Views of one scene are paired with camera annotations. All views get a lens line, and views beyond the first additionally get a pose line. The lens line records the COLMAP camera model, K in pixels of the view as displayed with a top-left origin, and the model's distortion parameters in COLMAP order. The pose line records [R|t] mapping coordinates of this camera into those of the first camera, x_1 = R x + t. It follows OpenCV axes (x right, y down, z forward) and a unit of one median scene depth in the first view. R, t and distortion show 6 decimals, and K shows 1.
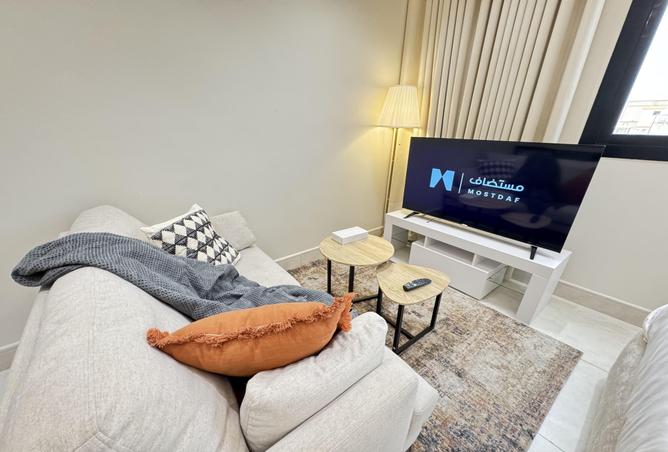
lens RADIAL K [[264.5, 0, 334.0], [0, 264.5, 226.0], [0, 0, 1]] dist [-0.000026, -0.000015]
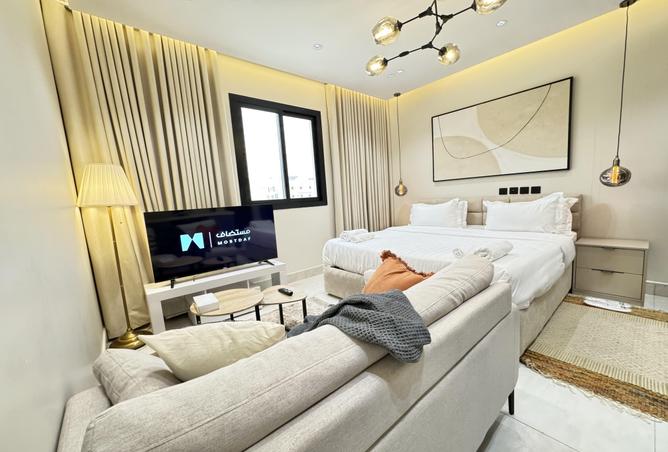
lens RADIAL K [[264.5, 0, 334.0], [0, 264.5, 226.0], [0, 0, 1]] dist [-0.000026, -0.000015]
pose [[-0.022048, -0.148668, 0.988641, -0.805481], [0.388477, 0.909900, 0.145491, -0.172271], [-0.921195, 0.387272, 0.037693, 0.347472]]
